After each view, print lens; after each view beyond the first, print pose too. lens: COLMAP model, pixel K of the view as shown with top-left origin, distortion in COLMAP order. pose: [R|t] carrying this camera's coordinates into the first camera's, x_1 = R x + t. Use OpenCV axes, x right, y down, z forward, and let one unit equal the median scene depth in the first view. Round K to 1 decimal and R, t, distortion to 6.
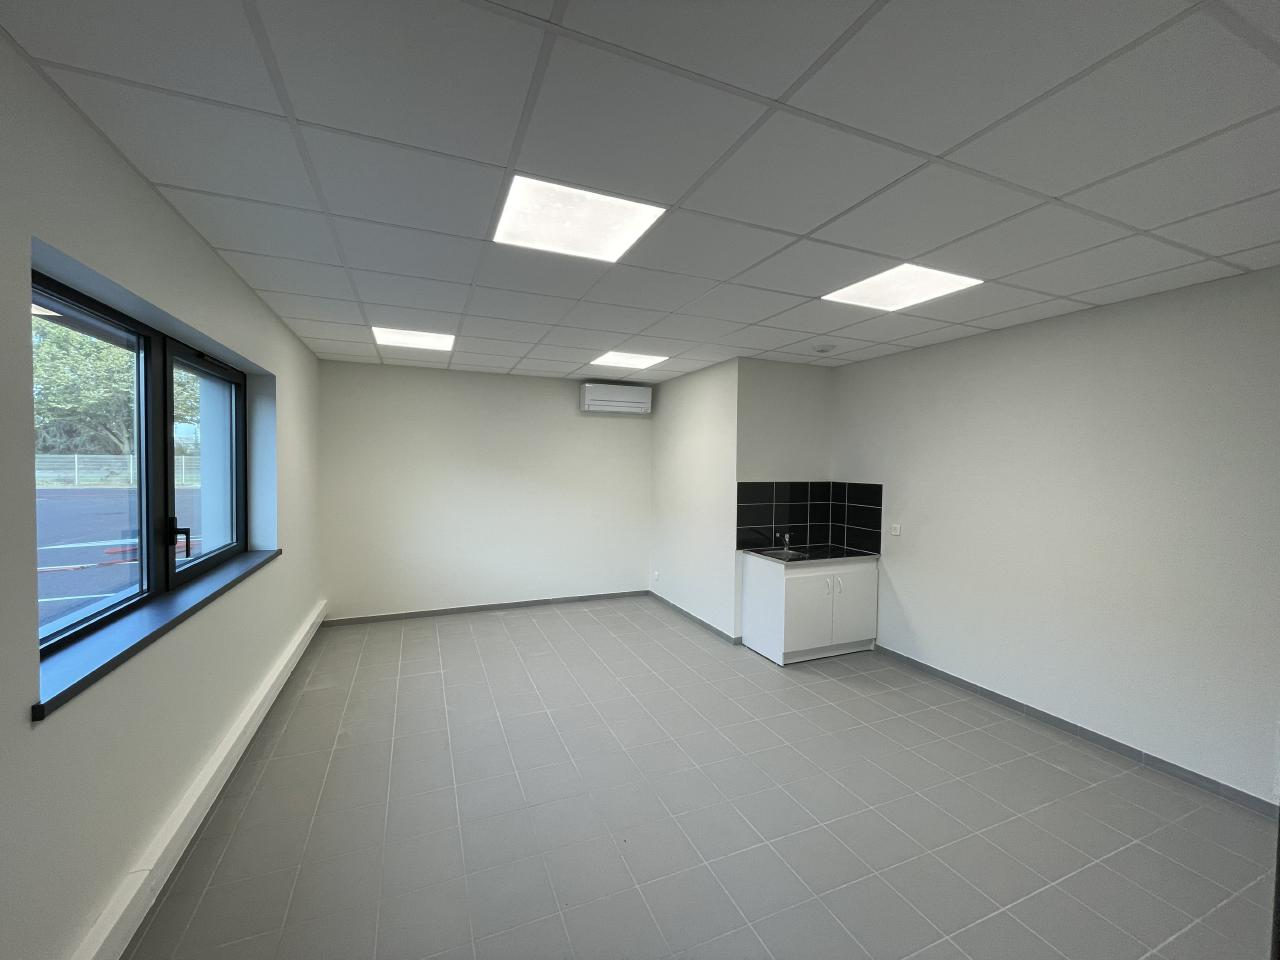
lens RADIAL K [[517.6, 0, 640.9], [0, 517.6, 476.9], [0, 0, 1]] dist [-0.003239, 0.000475]
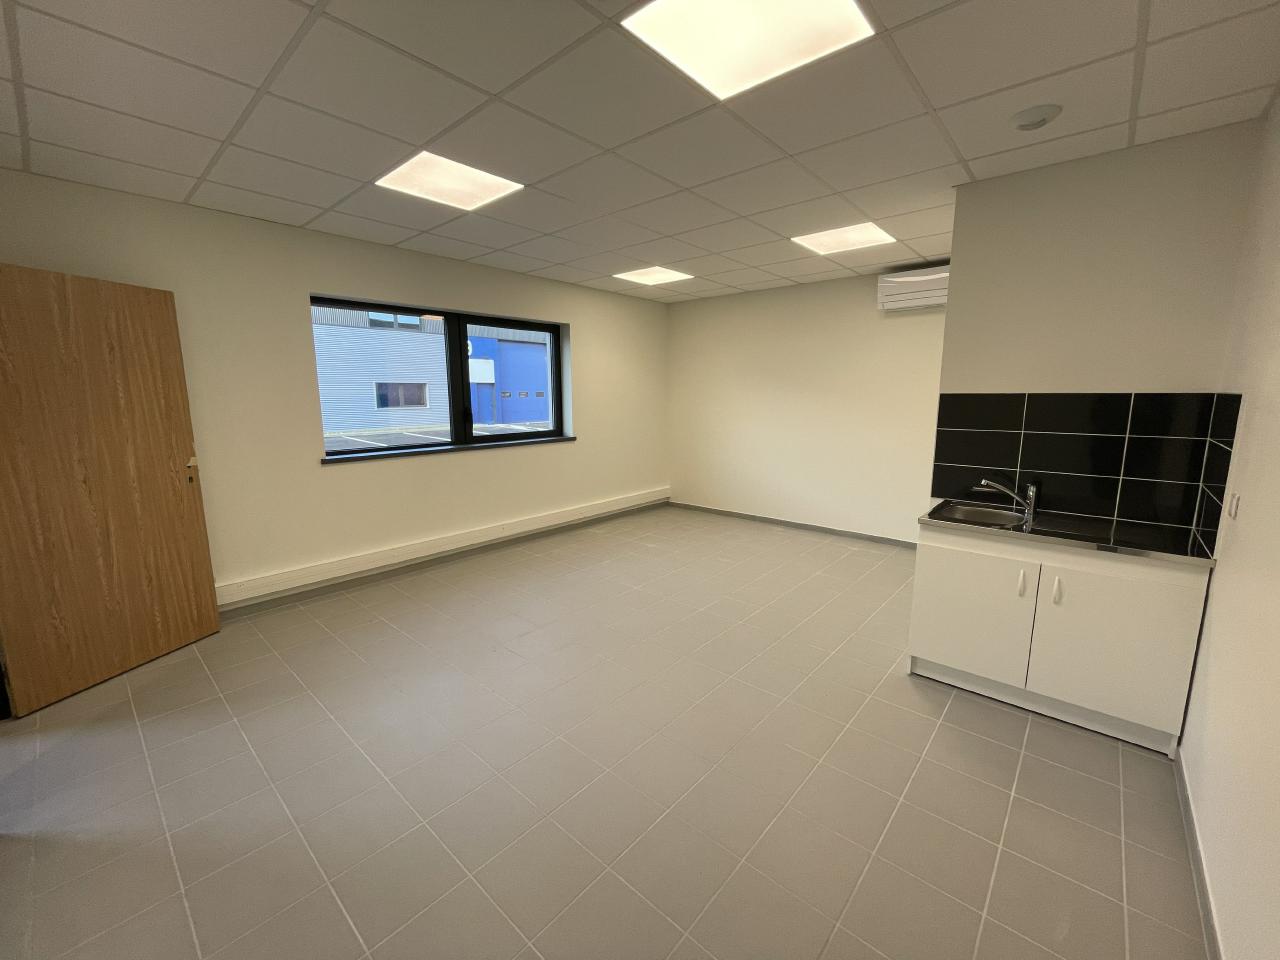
lens RADIAL K [[517.6, 0, 641.5], [0, 517.6, 478.7], [0, 0, 1]] dist [-0.003239, 0.000475]
pose [[0.425446, 0.133098, -0.895143, 0.617721], [-0.016314, 0.990093, 0.139462, 0.030902], [0.904837, -0.044730, 0.423402, 0.384046]]
